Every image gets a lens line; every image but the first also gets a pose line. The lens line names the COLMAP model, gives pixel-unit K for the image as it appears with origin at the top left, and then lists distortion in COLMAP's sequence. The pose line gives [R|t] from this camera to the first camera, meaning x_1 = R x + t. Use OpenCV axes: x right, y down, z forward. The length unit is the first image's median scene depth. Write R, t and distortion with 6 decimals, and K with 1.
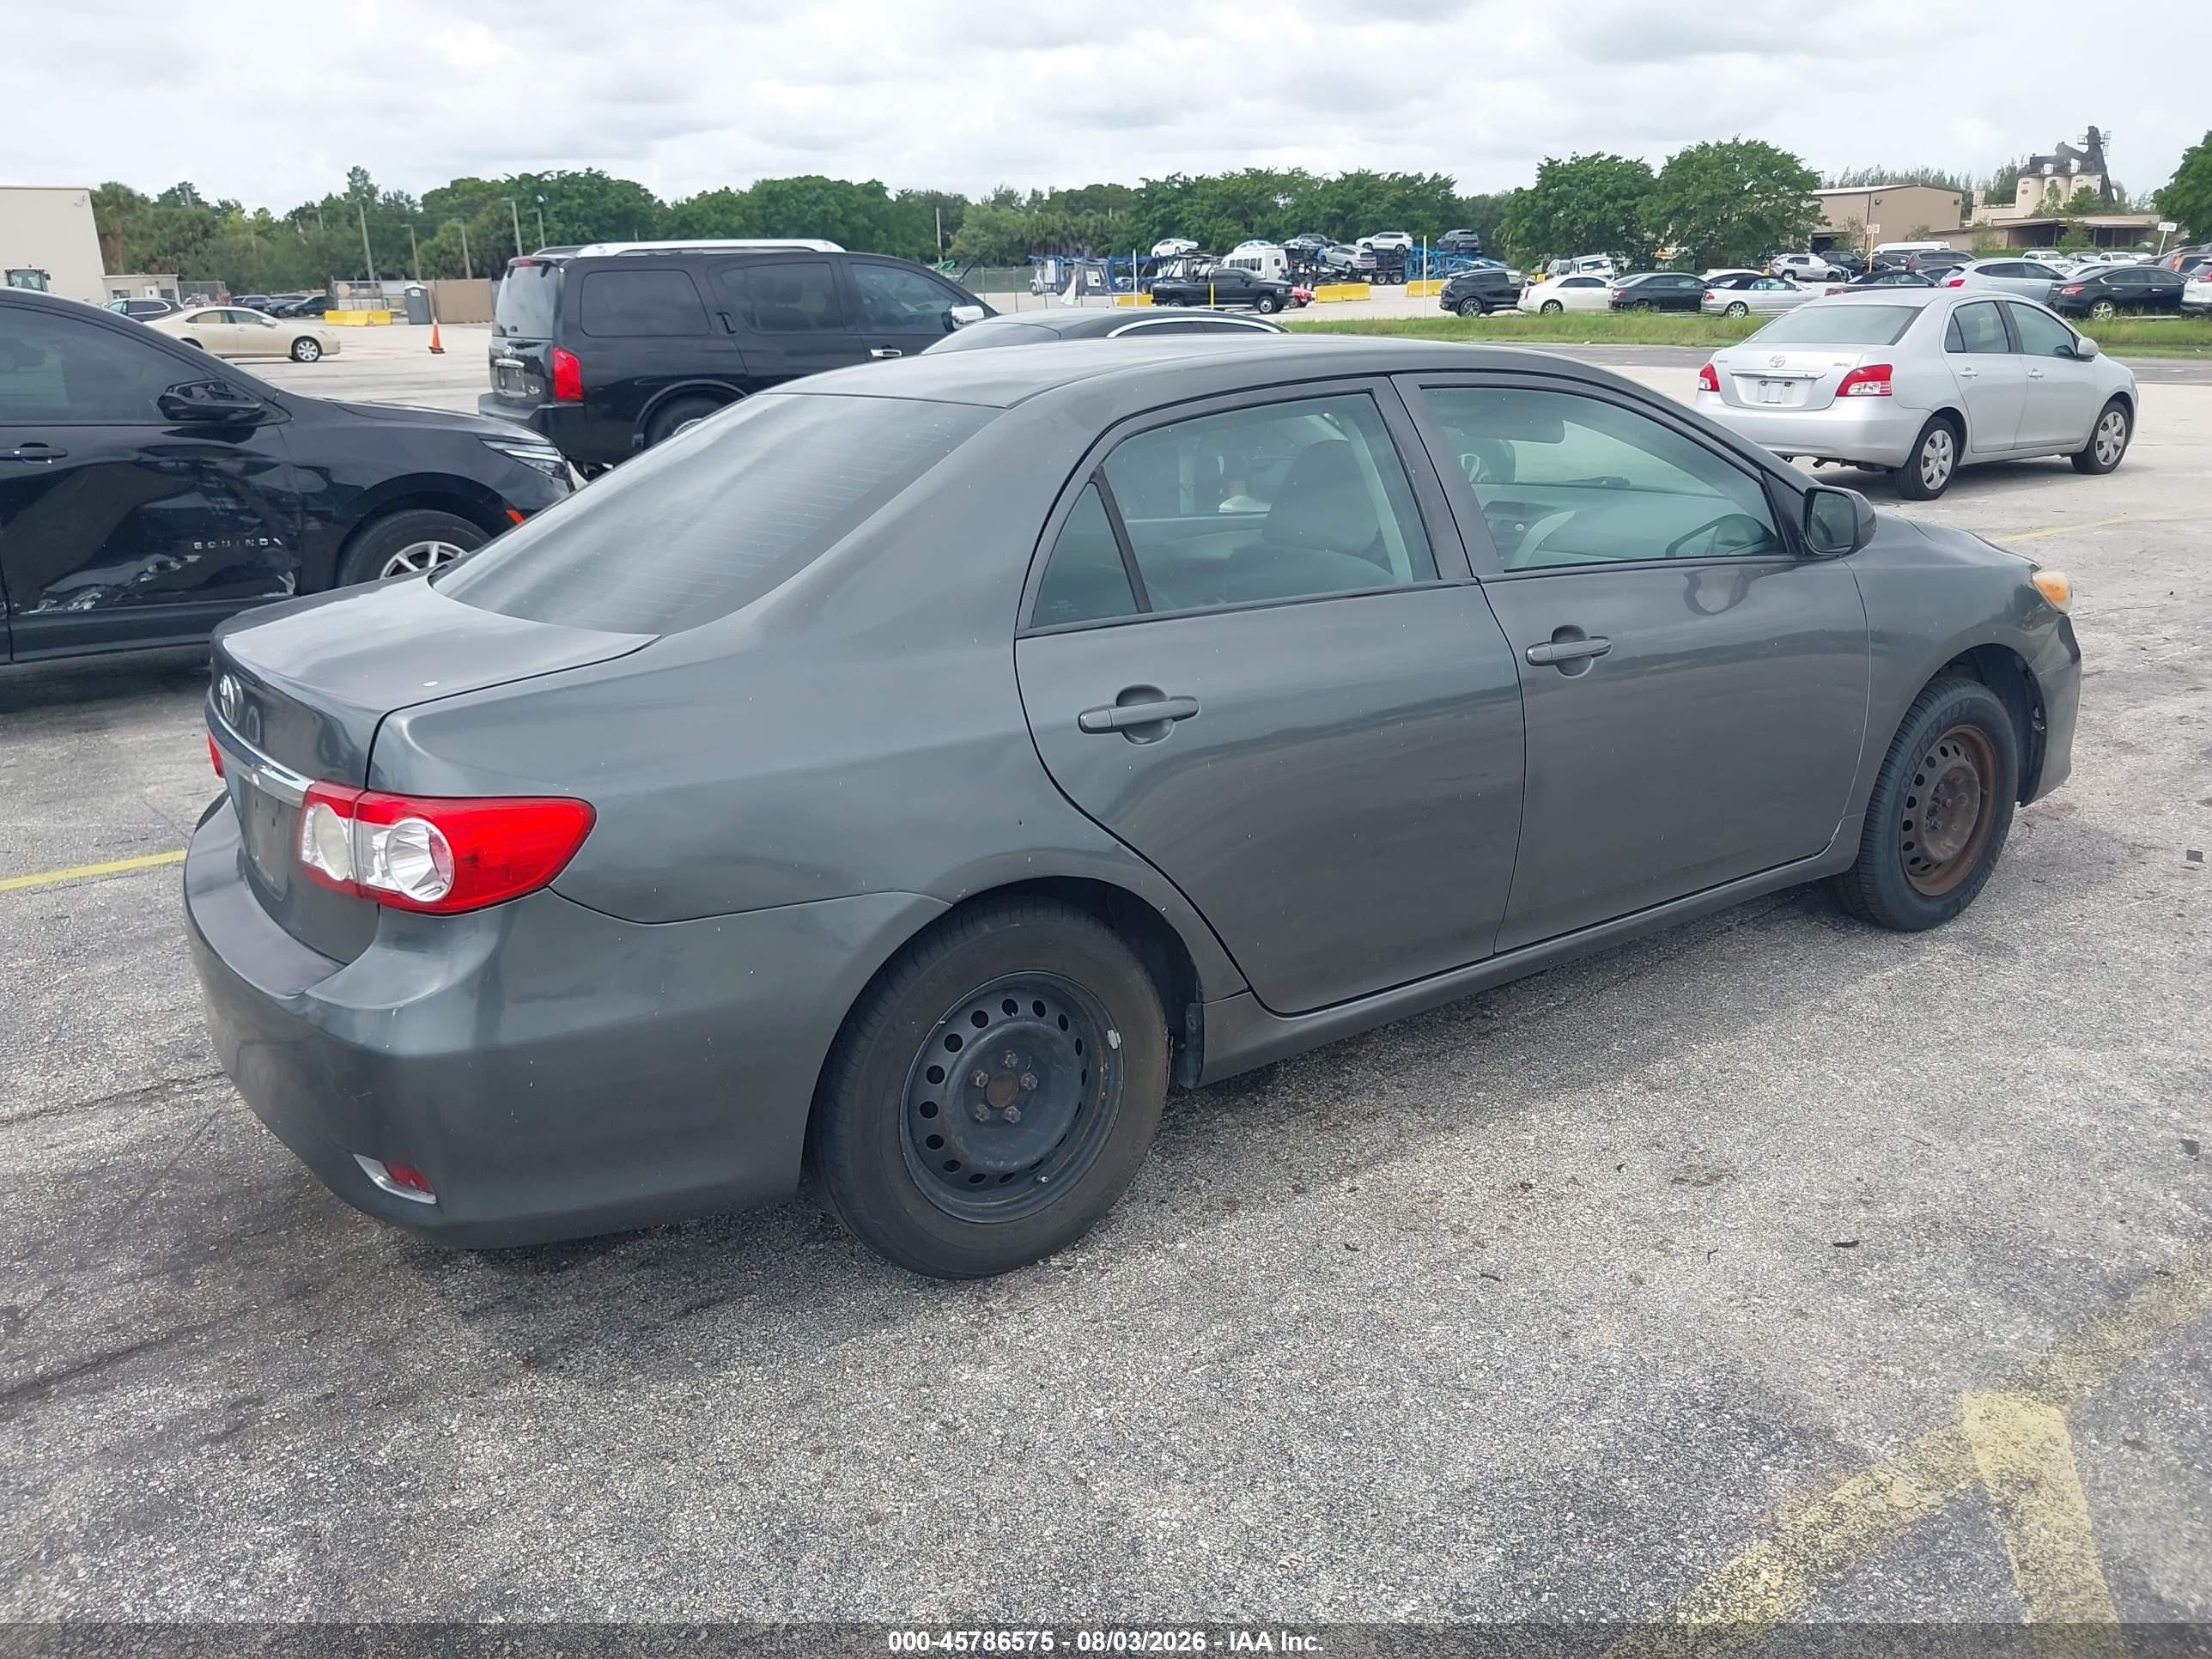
lens RADIAL K [[1758.2, 0, 1150.4], [0, 1758.2, 793.1], [0, 0, 1]] dist [-0.014946, 0.011464]
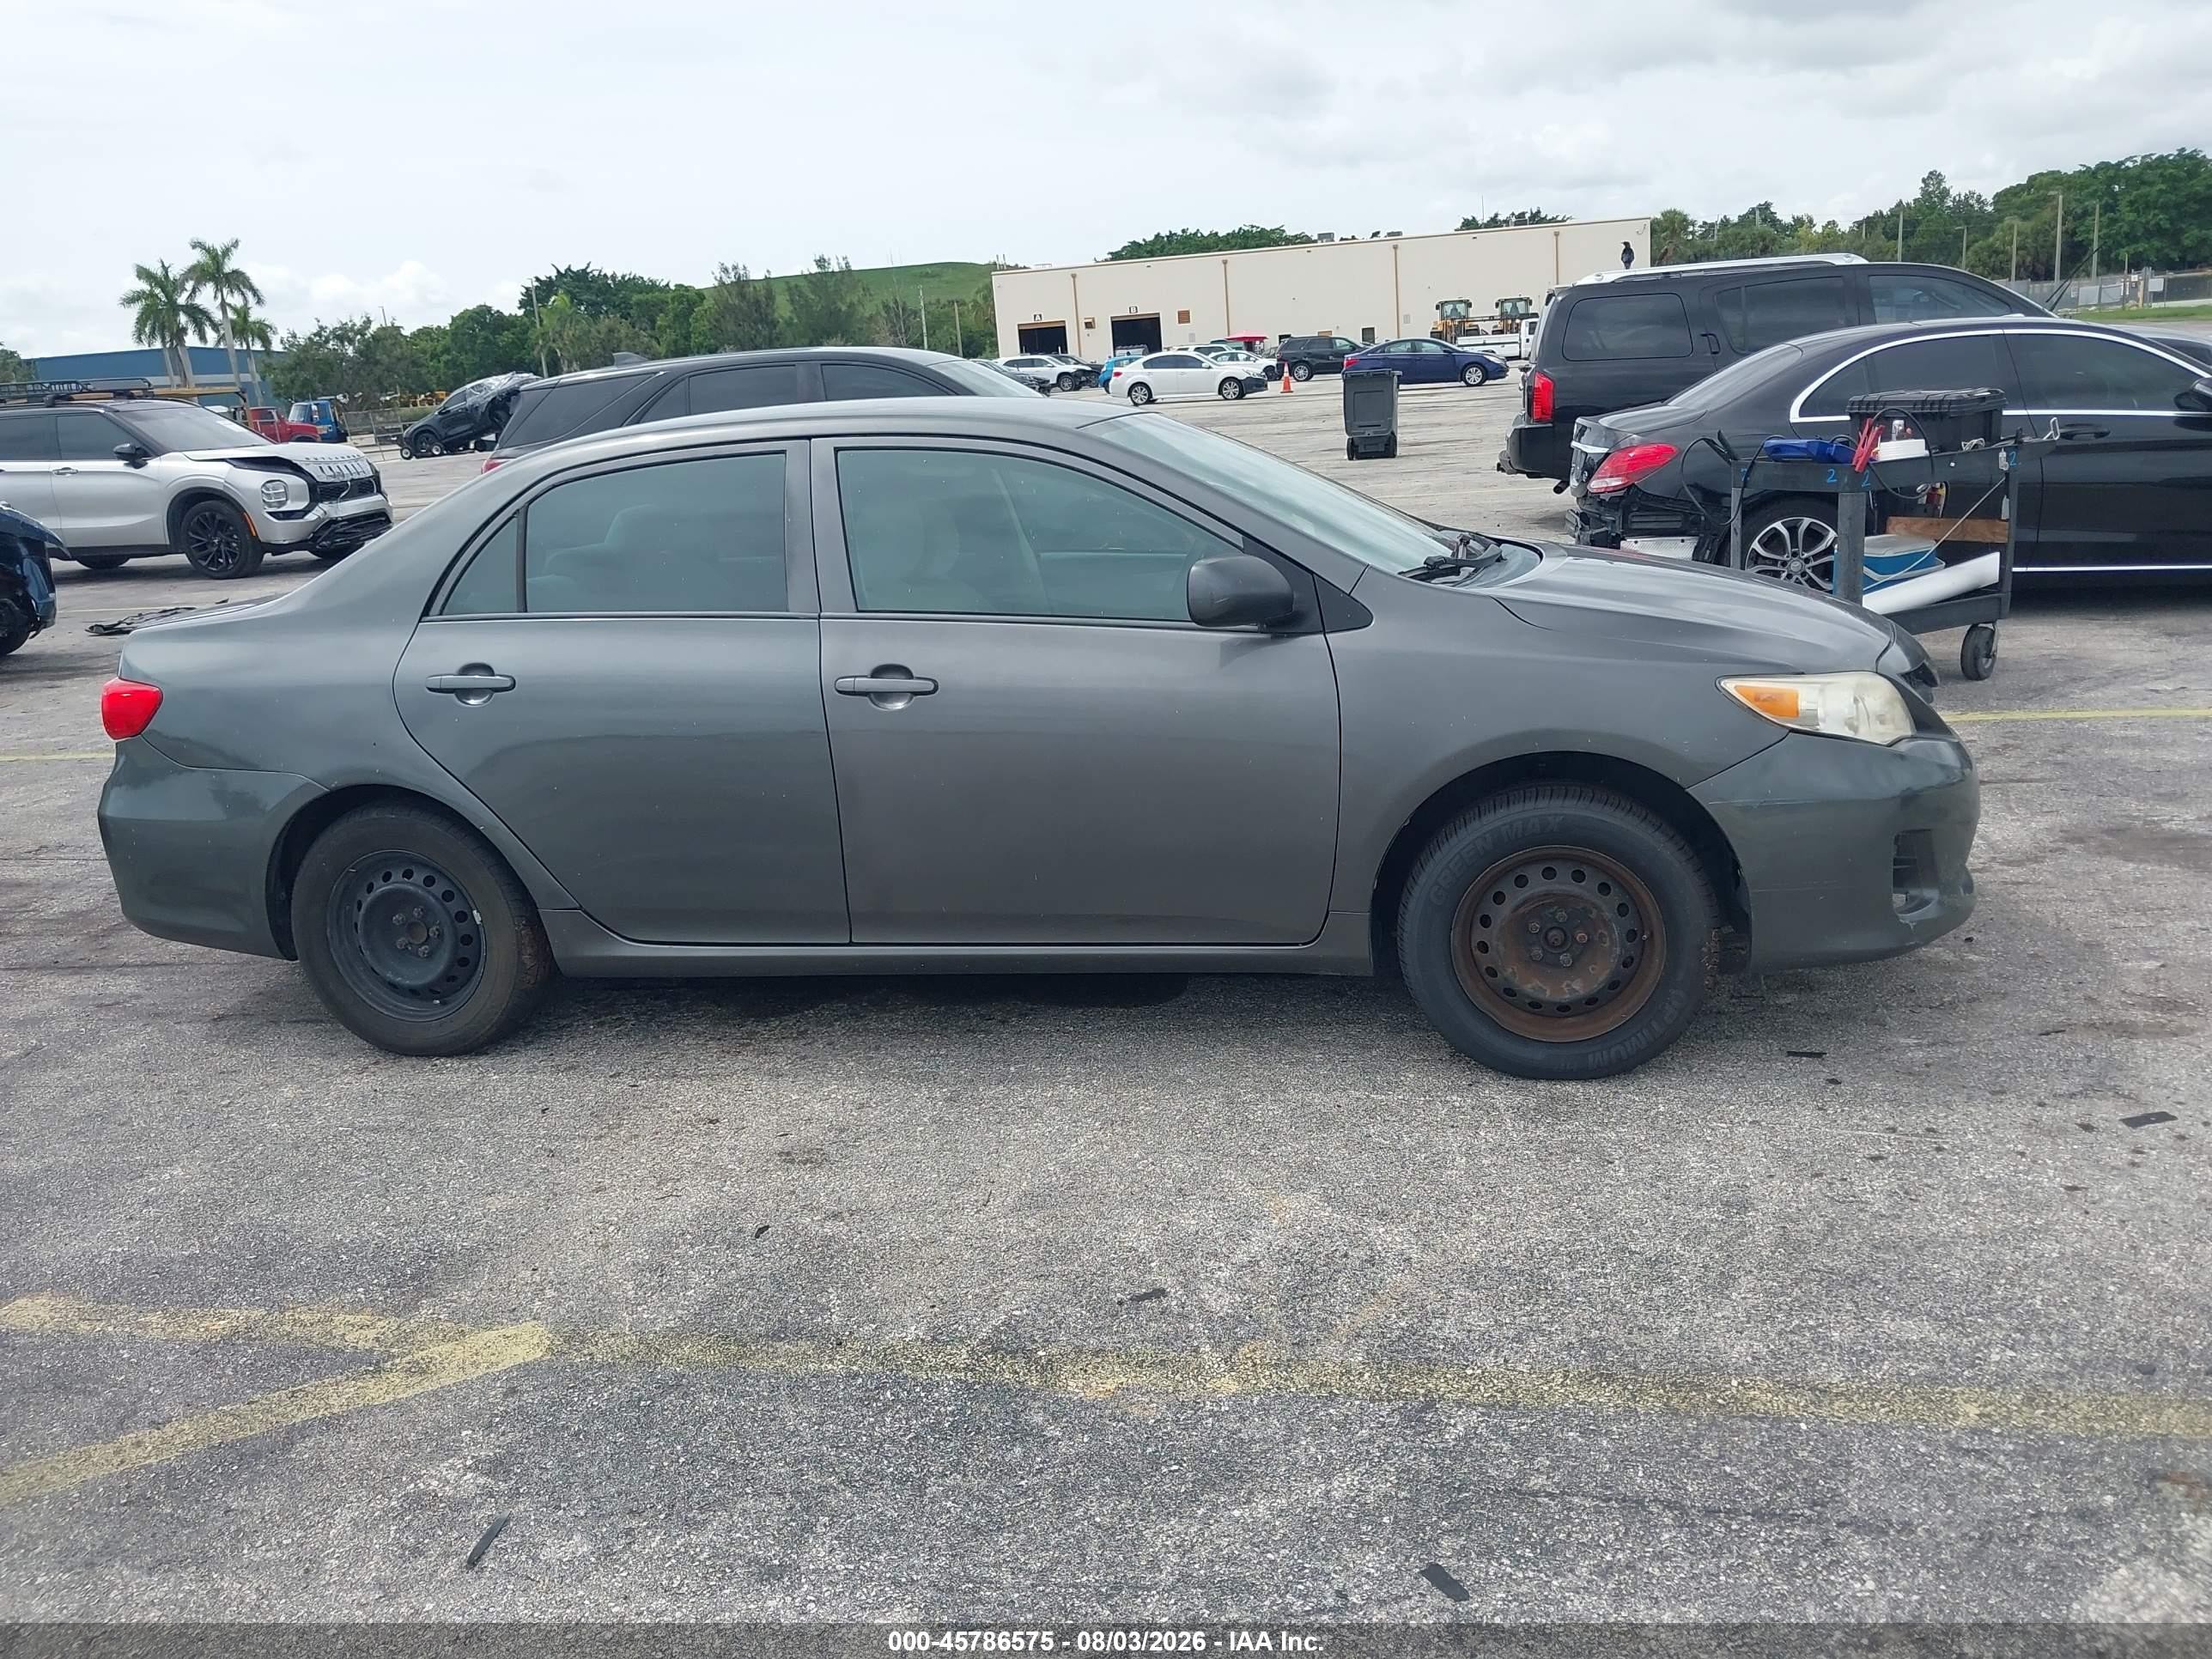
lens RADIAL K [[1758.2, 0, 1150.4], [0, 1758.2, 793.1], [0, 0, 1]] dist [-0.014946, 0.011464]
pose [[0.698625, 0.150154, -0.699554, 1.183029], [-0.152231, 0.986539, 0.059724, -0.108502], [0.699105, 0.064769, 0.712079, 0.333309]]
